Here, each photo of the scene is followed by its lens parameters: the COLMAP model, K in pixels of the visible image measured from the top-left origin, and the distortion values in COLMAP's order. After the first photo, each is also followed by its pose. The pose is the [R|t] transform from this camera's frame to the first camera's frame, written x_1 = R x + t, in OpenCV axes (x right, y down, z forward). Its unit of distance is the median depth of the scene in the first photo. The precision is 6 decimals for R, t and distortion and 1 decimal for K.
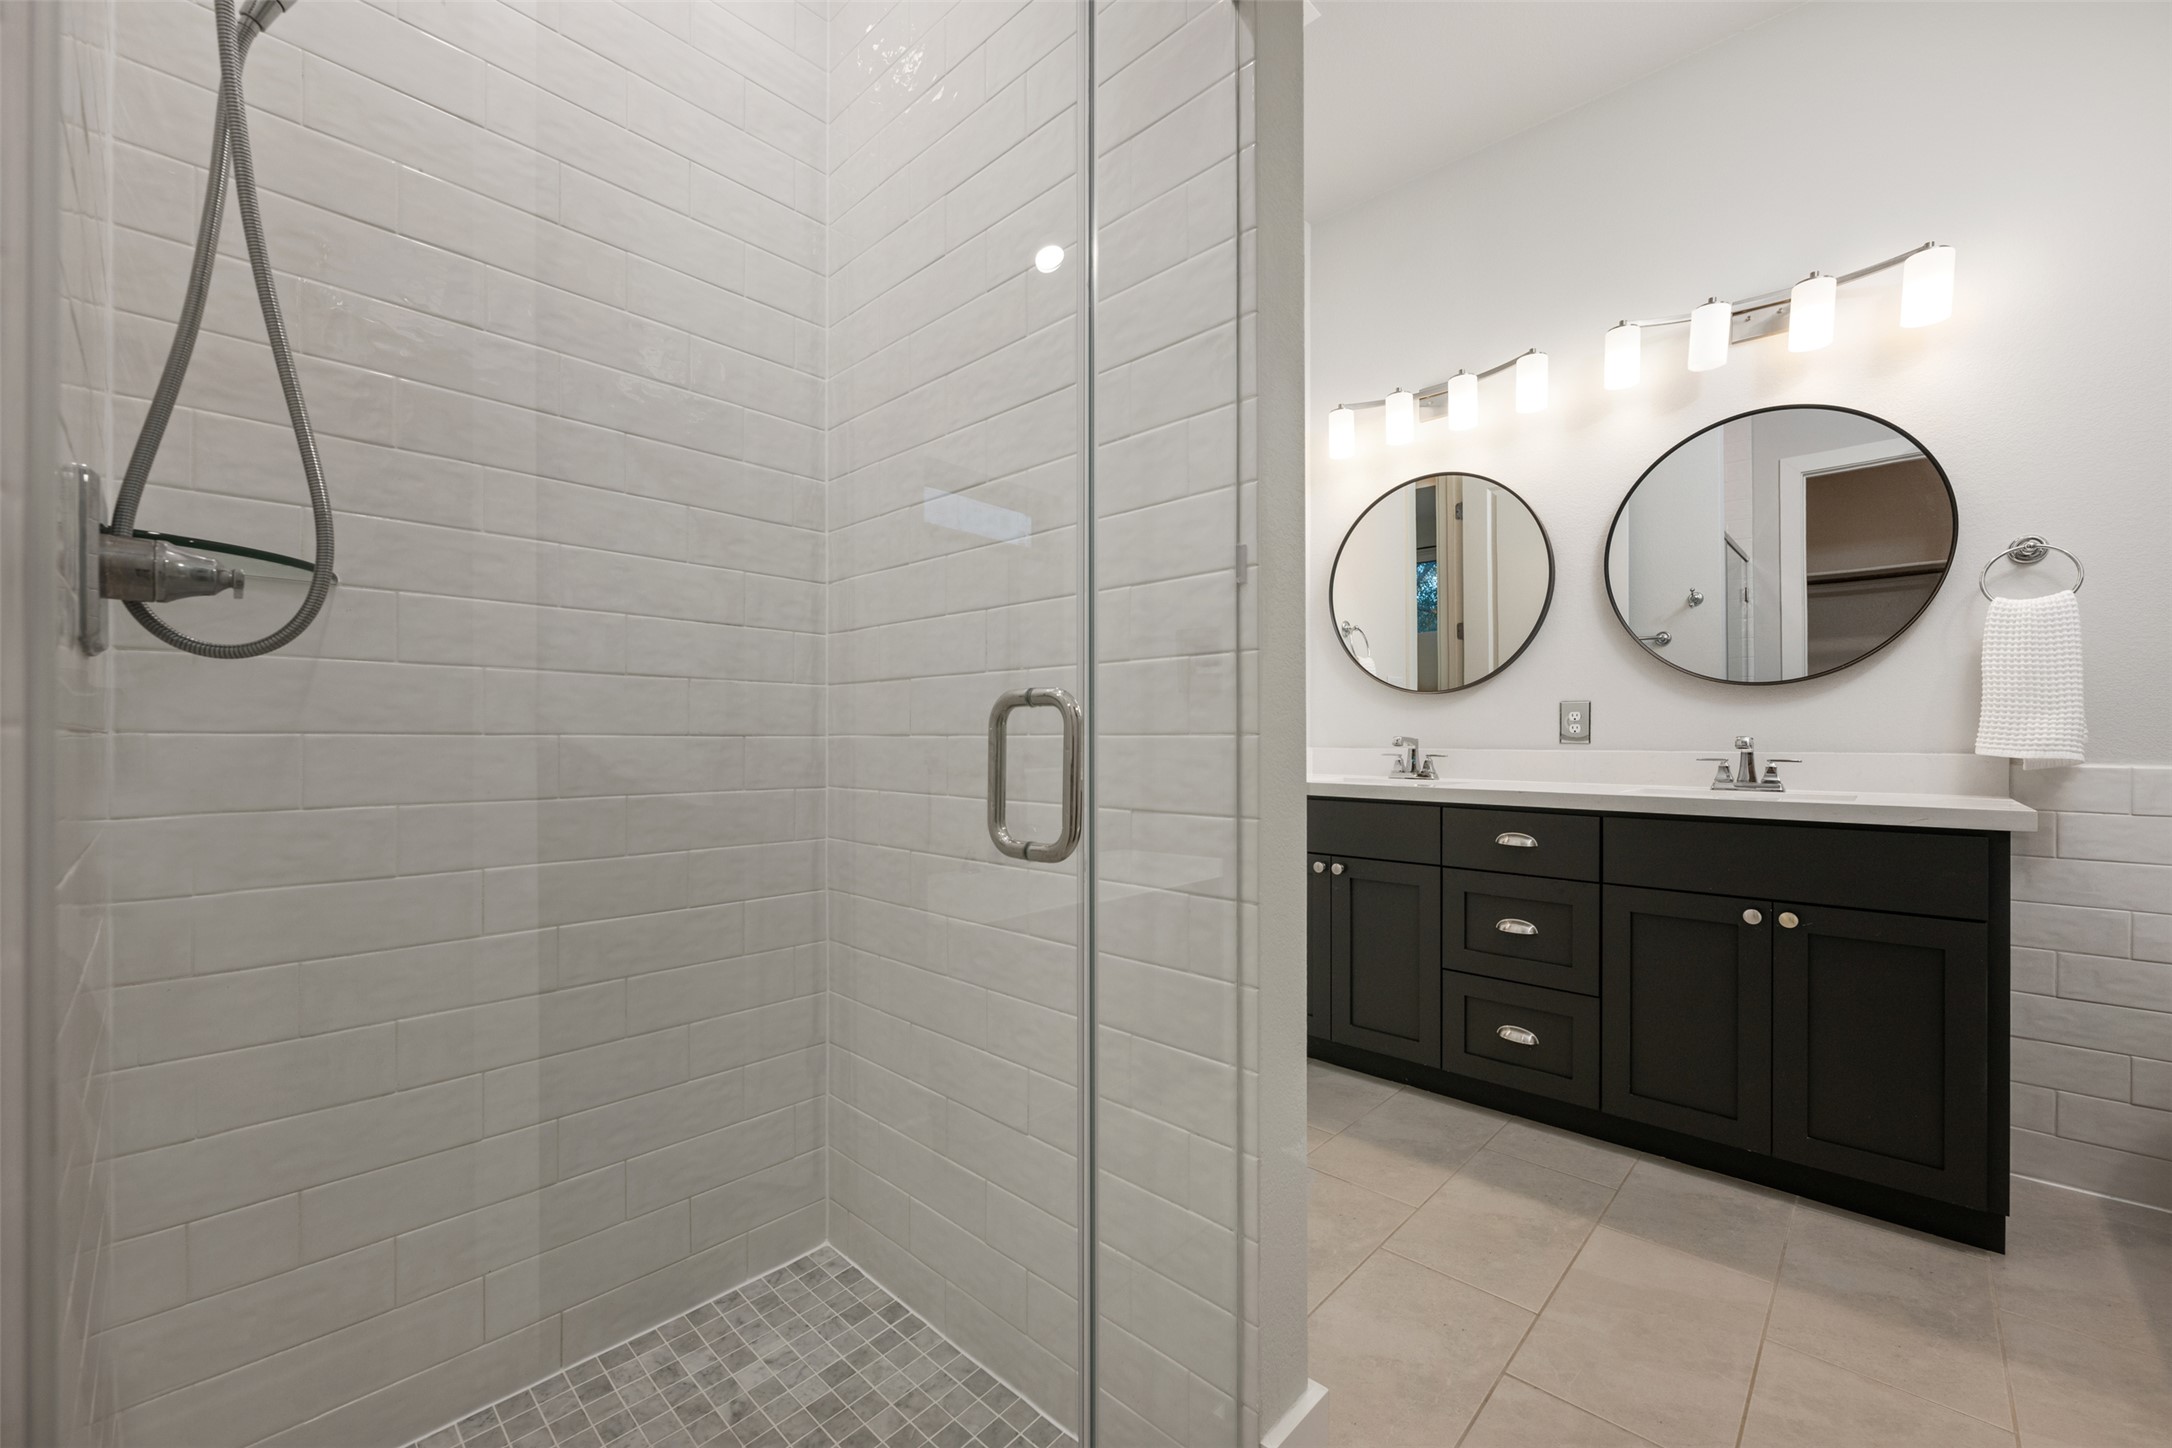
lens RADIAL K [[860.4, 0, 1089.0], [0, 860.4, 732.6], [0, 0, 1]] dist [0.000138, -0.000035]
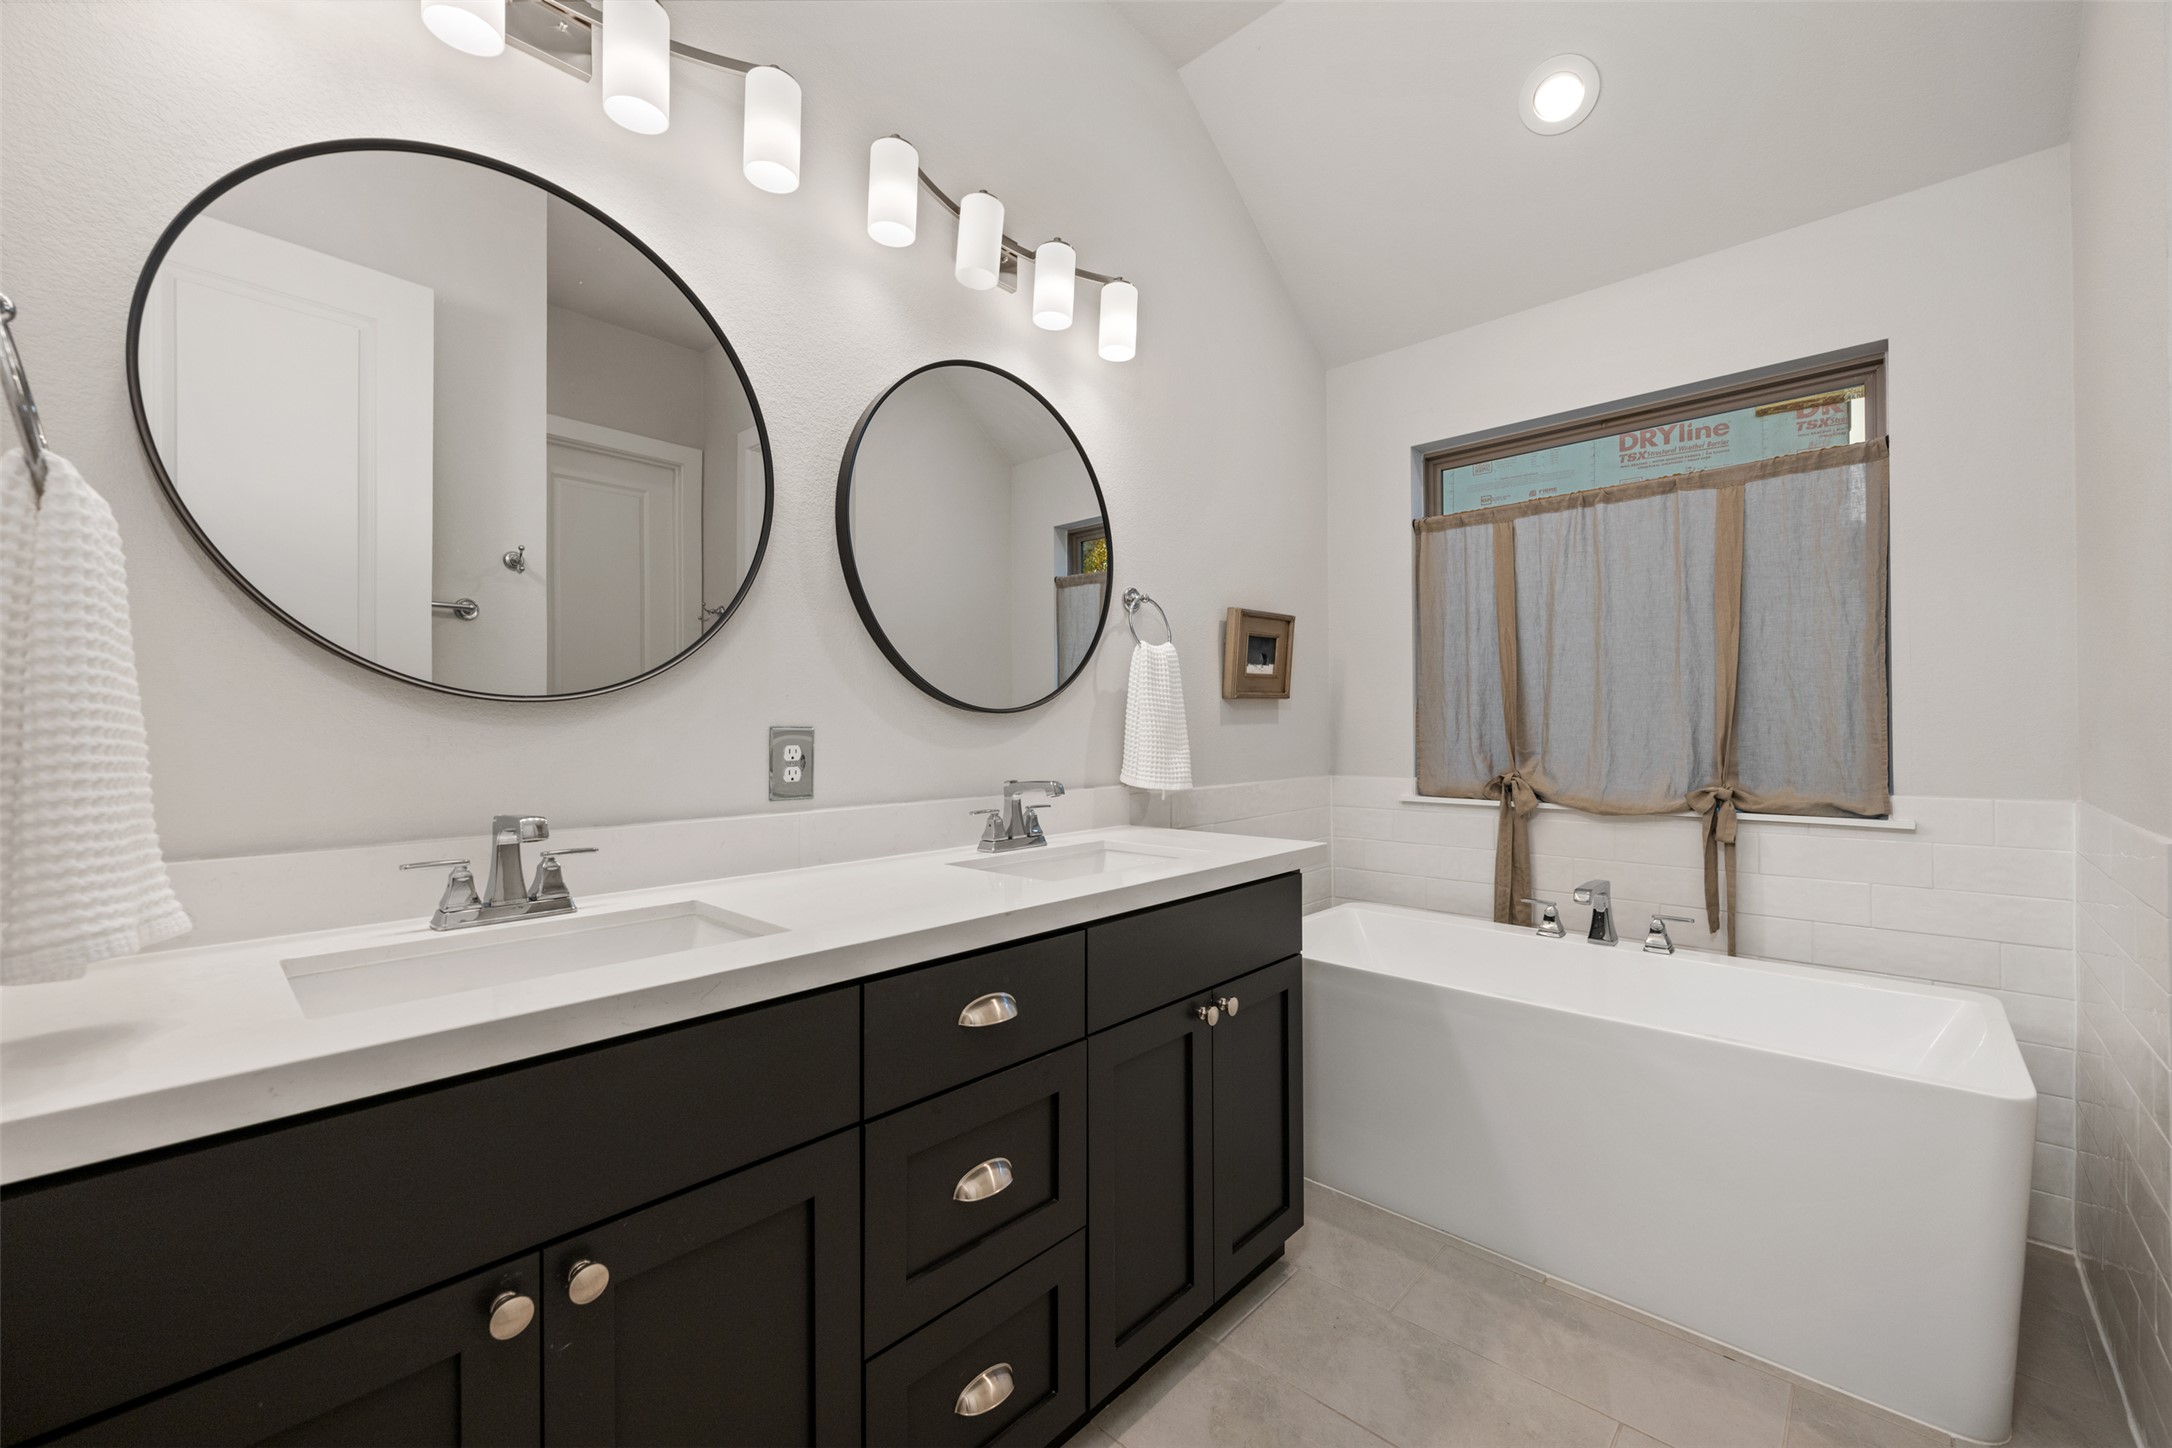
lens RADIAL K [[860.4, 0, 1089.2], [0, 860.4, 718.3], [0, 0, 1]] dist [0.000138, -0.000035]
pose [[-0.000243, 0.002068, 0.999998, -0.022089], [-0.008325, 0.999963, -0.002069, -0.049990], [-0.999965, -0.008325, -0.000226, 0.920093]]
